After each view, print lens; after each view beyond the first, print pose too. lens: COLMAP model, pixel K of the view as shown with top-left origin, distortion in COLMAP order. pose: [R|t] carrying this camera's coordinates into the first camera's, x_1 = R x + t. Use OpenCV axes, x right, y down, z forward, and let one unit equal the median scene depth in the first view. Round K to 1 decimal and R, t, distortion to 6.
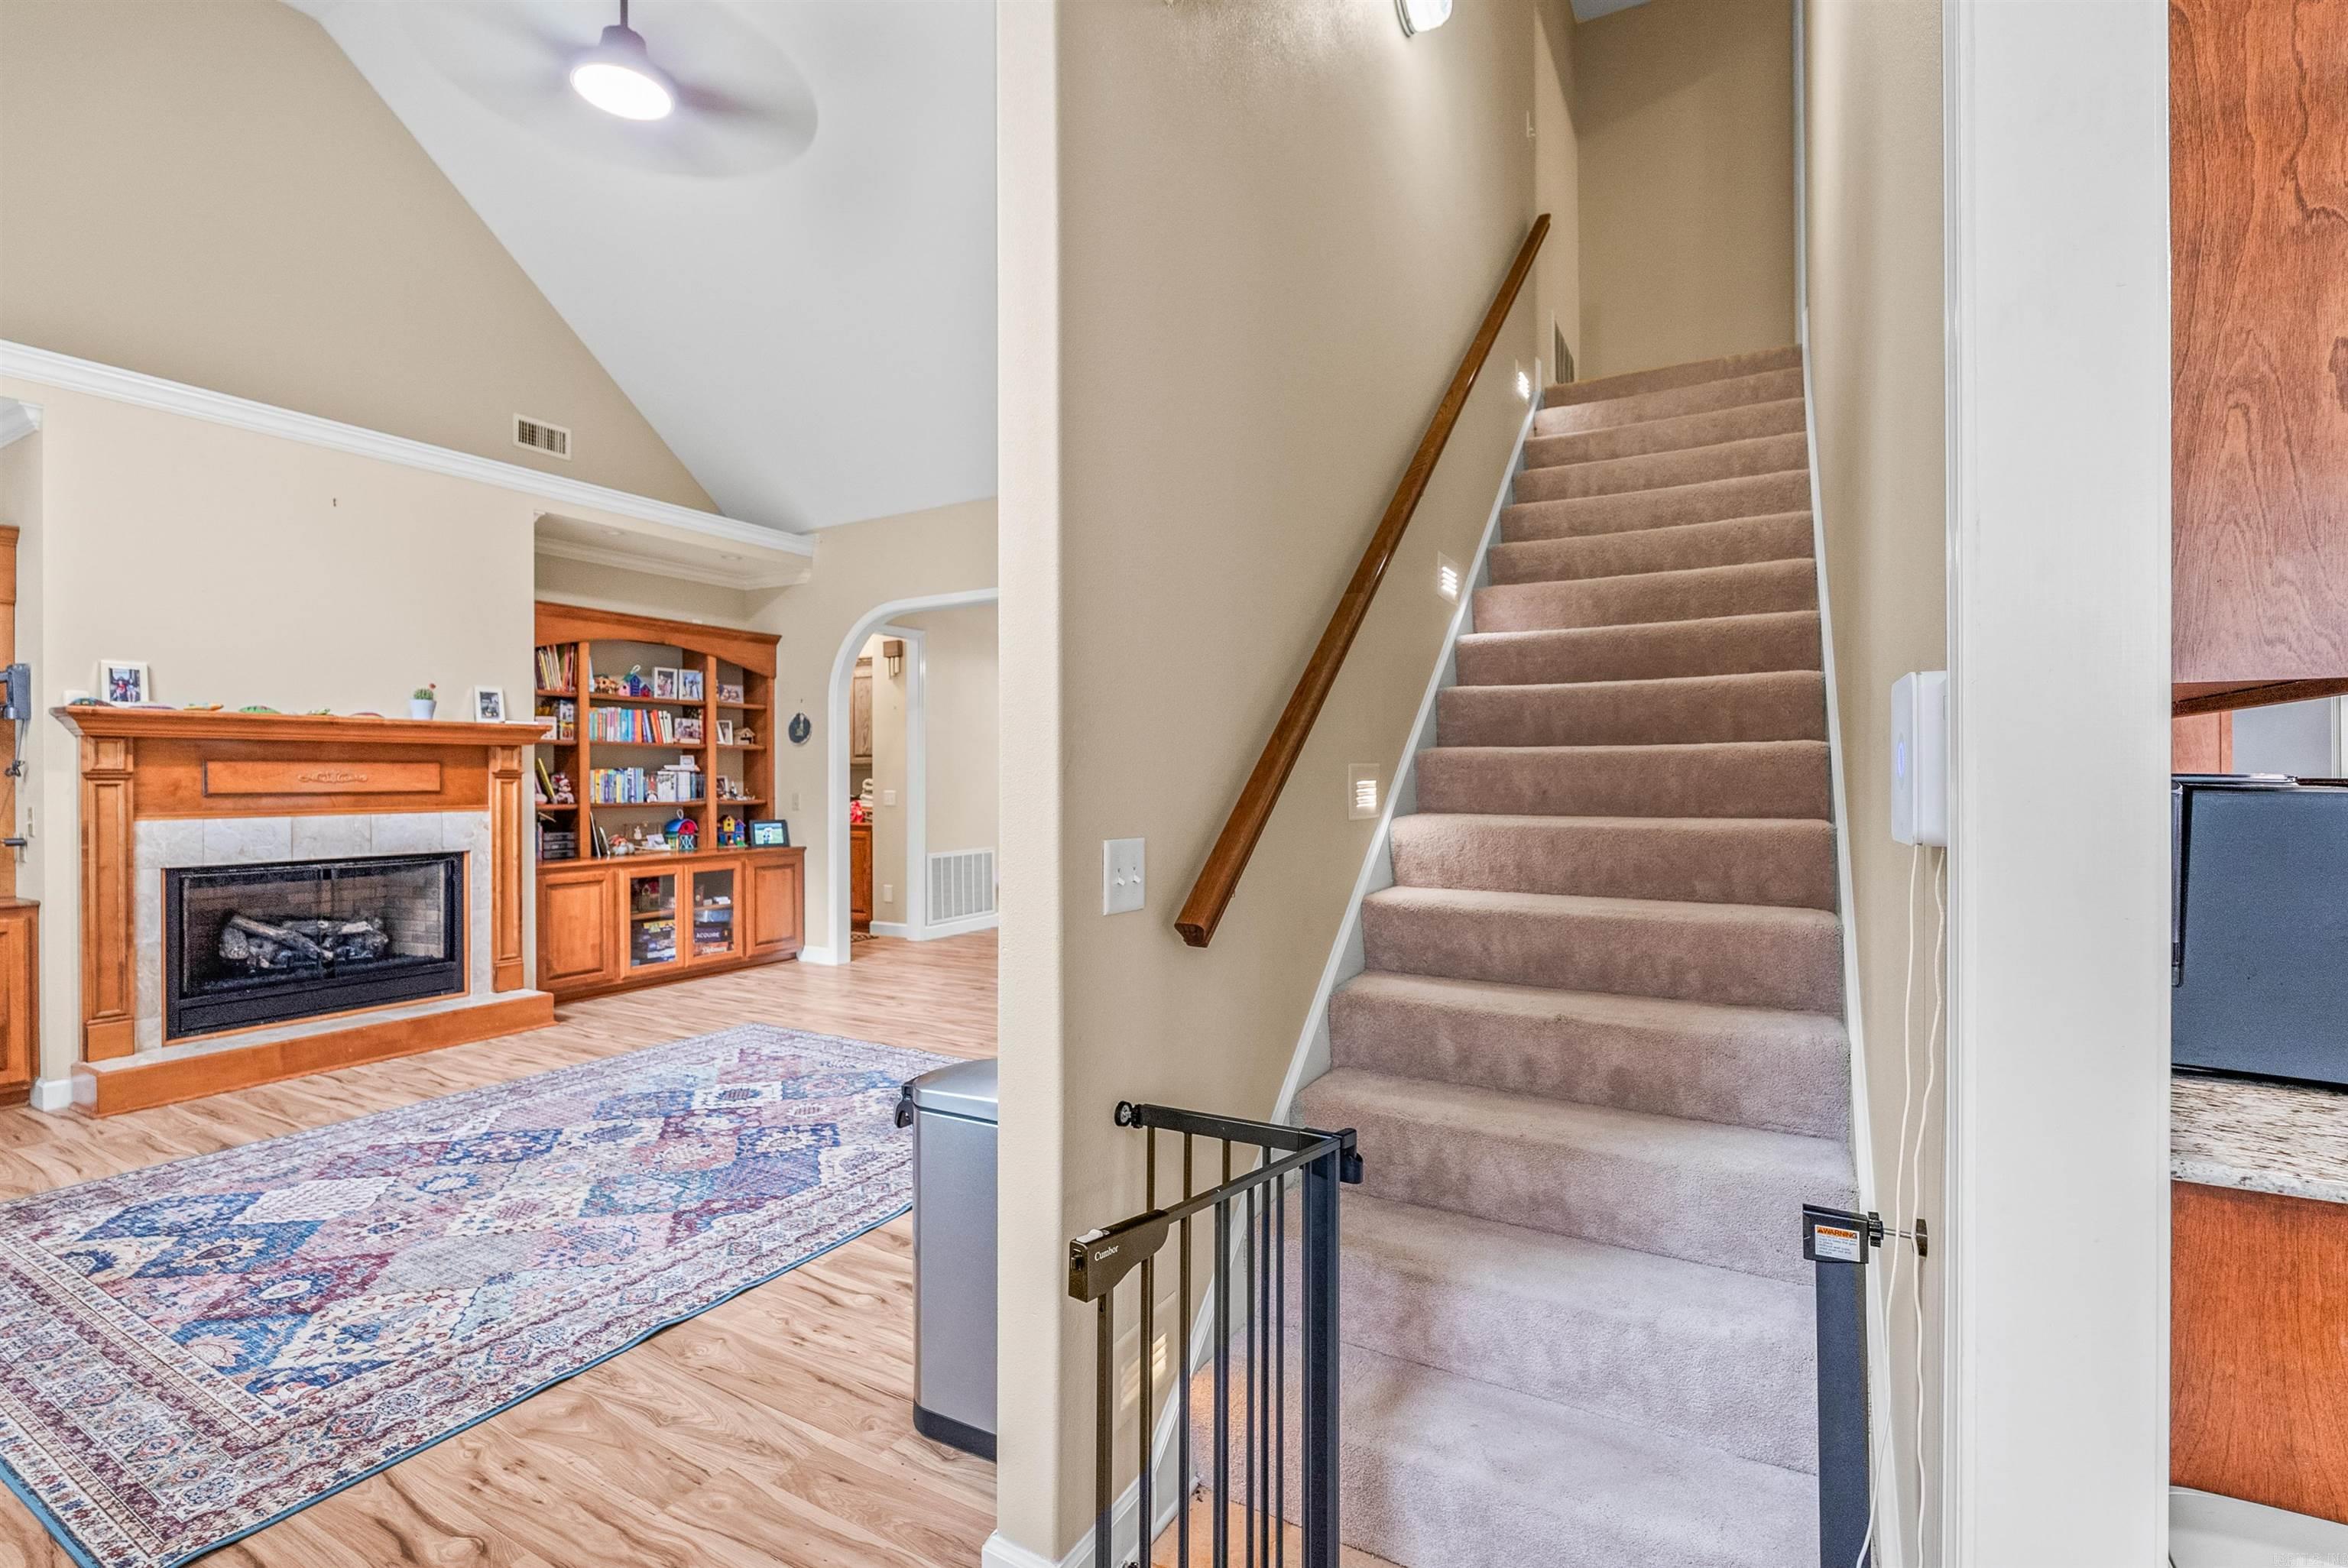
lens RADIAL K [[1043.0, 0, 1177.4], [0, 1043.0, 774.6], [0, 0, 1]] dist [-0.004543, -0.000456]
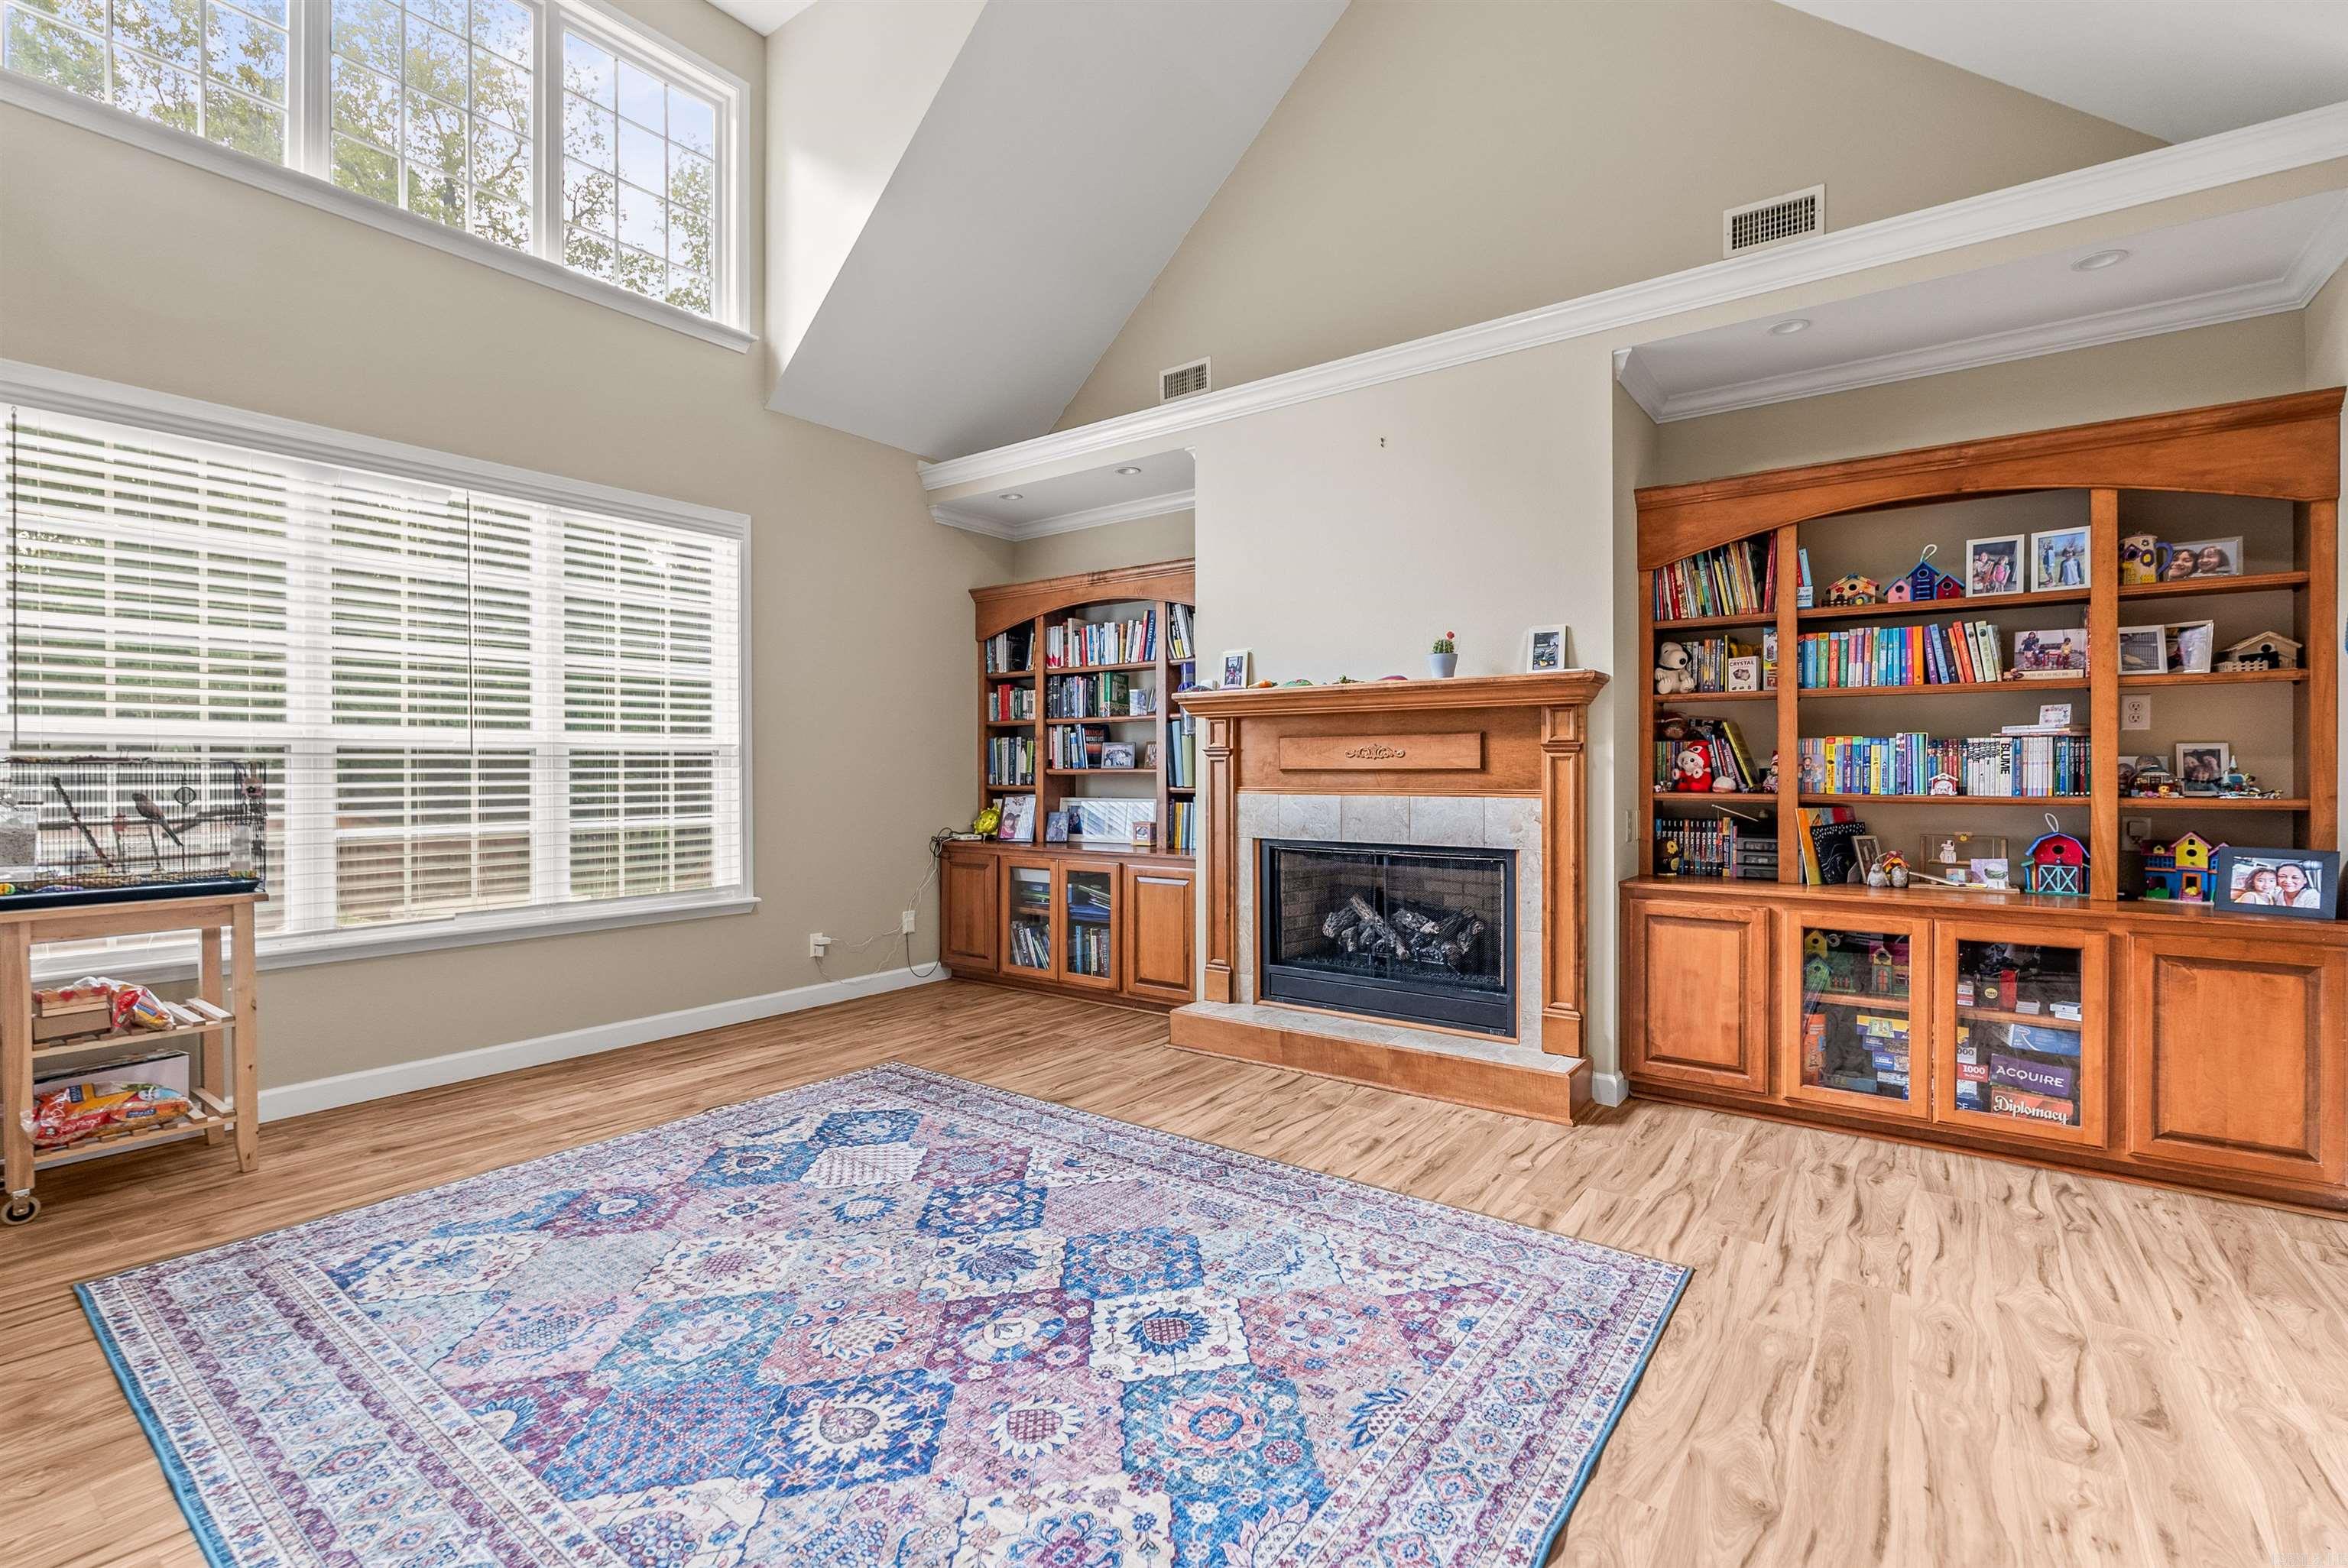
lens RADIAL K [[1043.0, 0, 1177.4], [0, 1043.0, 774.6], [0, 0, 1]] dist [-0.004543, -0.000456]
pose [[-0.117452, 0.004473, -0.993069, 0.124875], [0.003691, 0.999985, 0.004067, 0.022123], [0.993072, -0.003188, -0.117467, 1.224690]]
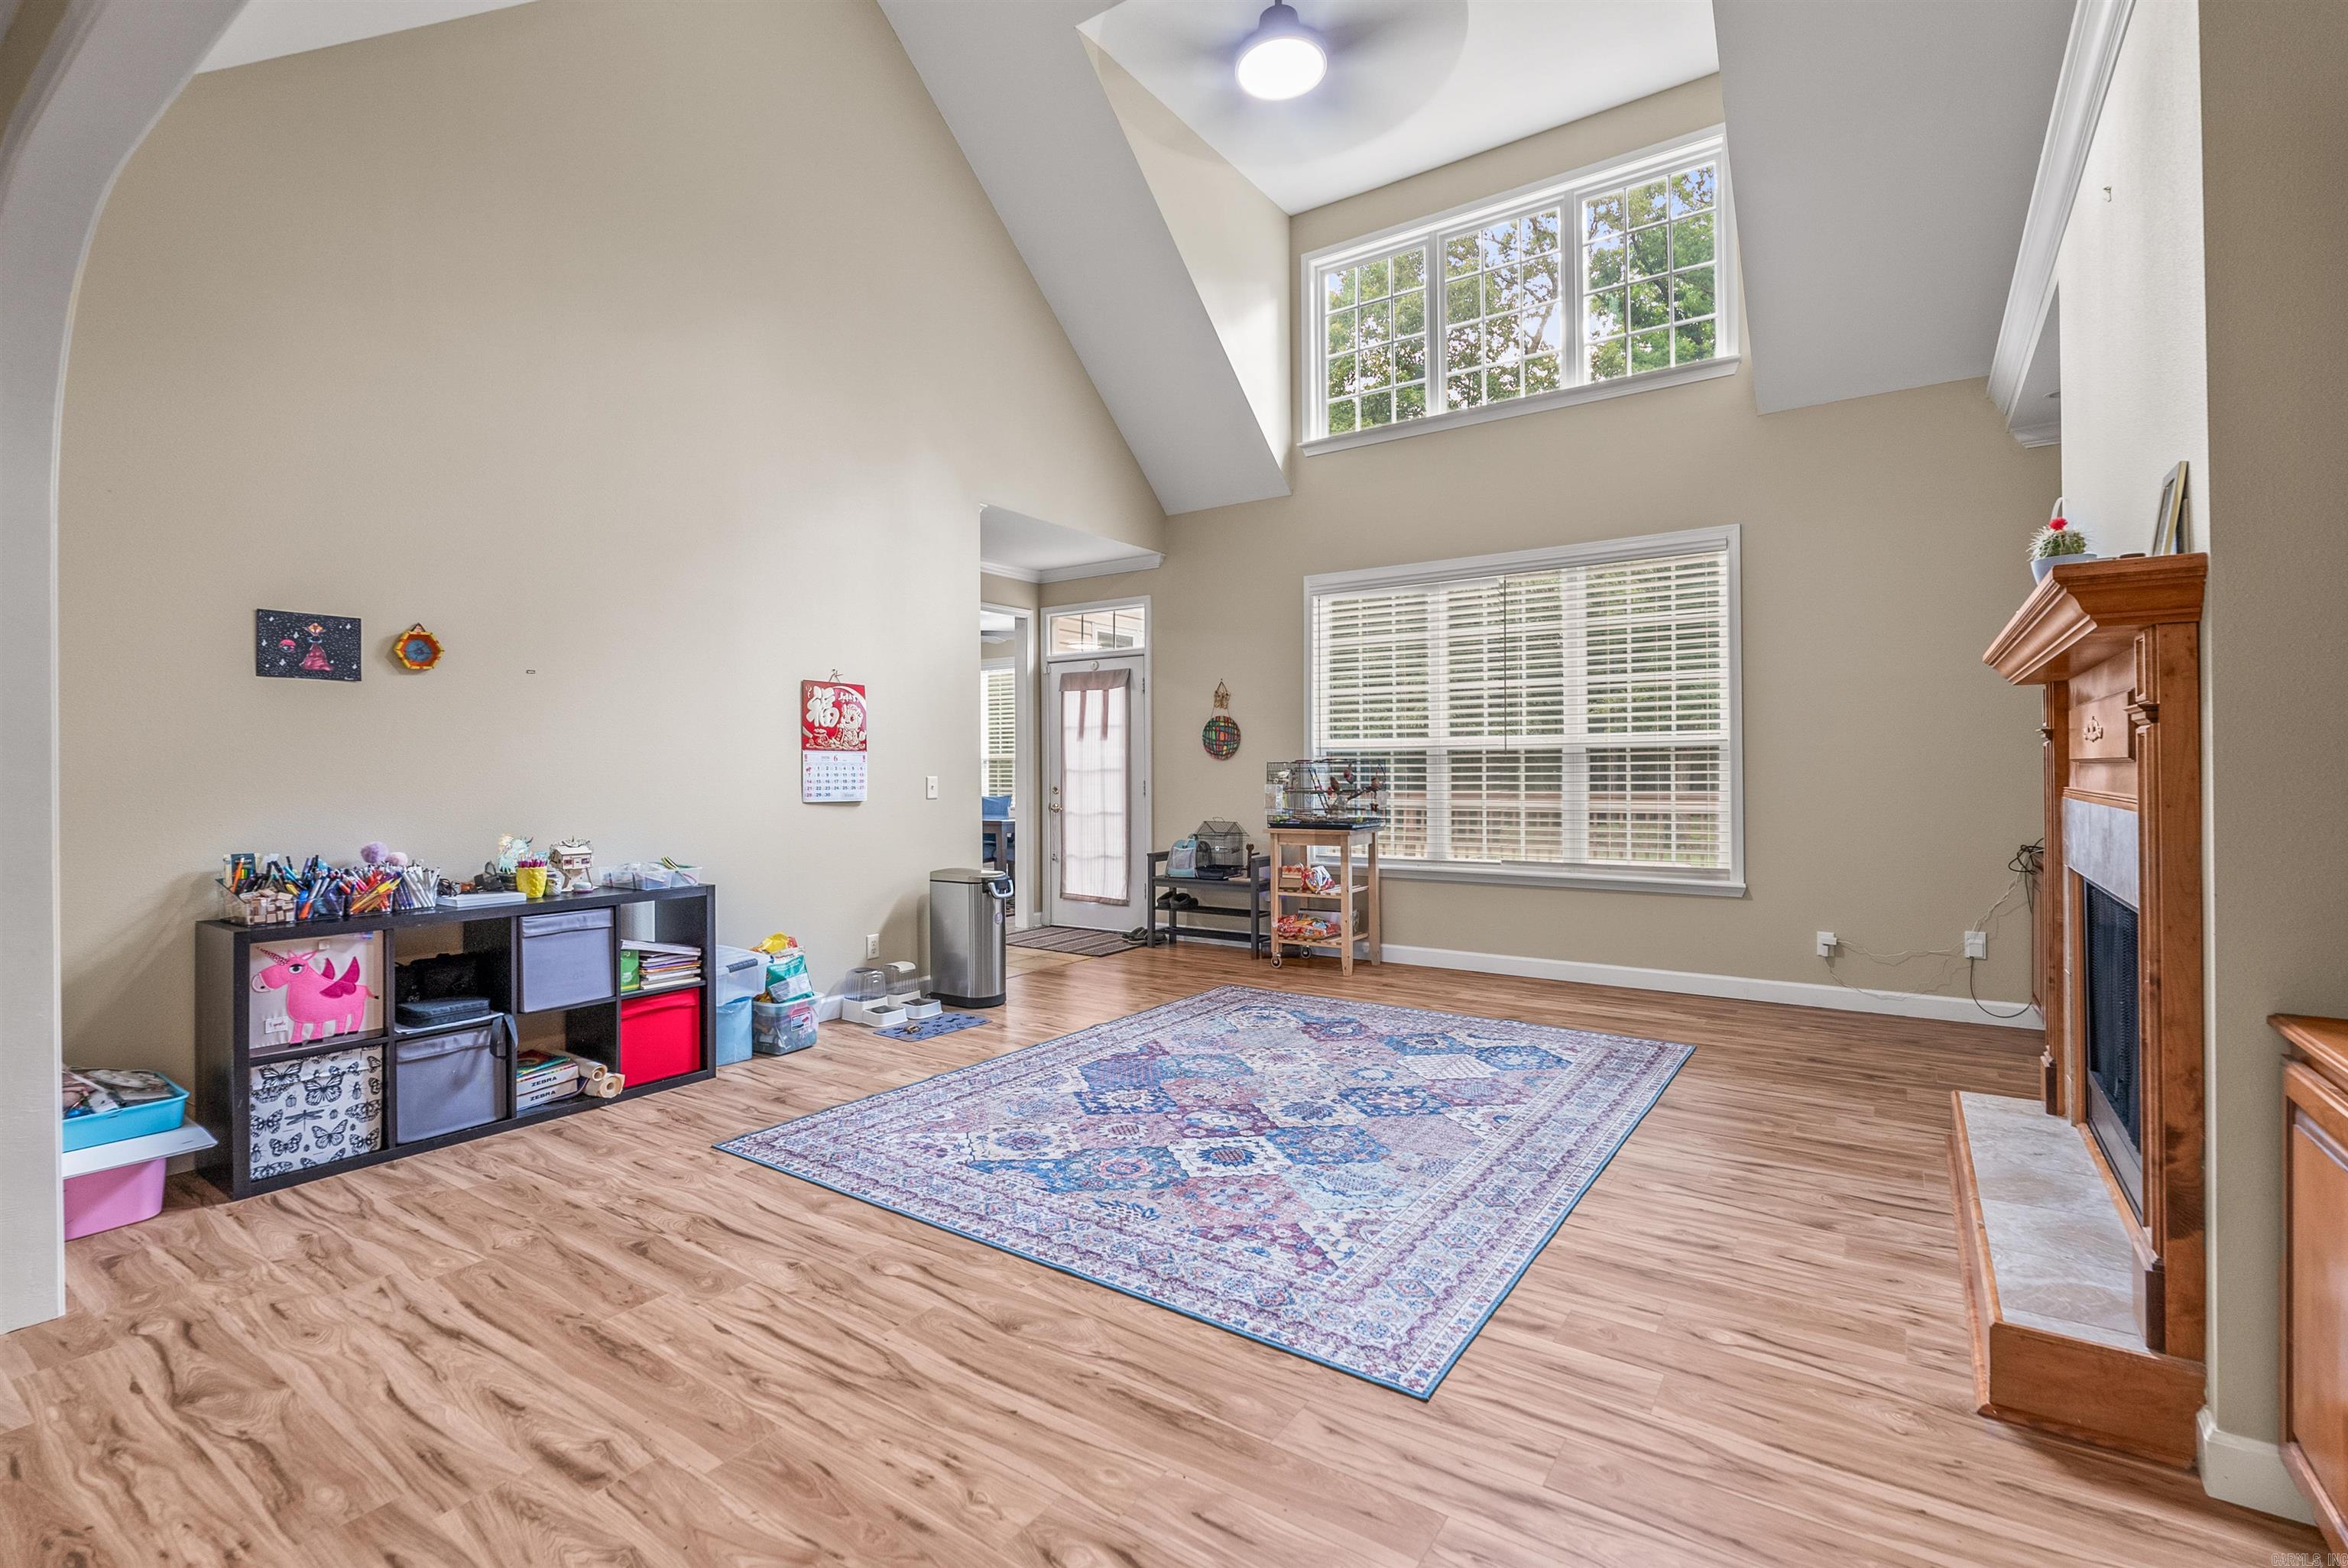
lens RADIAL K [[1052.3, 0, 1180.5], [0, 1052.3, 776.0], [0, 0, 1]] dist [-0.010899, 0.000779]
pose [[-0.996257, 0.006790, 0.086174, -0.521487], [0.007279, 0.999959, 0.005358, 0.024306], [-0.086134, 0.005965, -0.996266, 2.037595]]
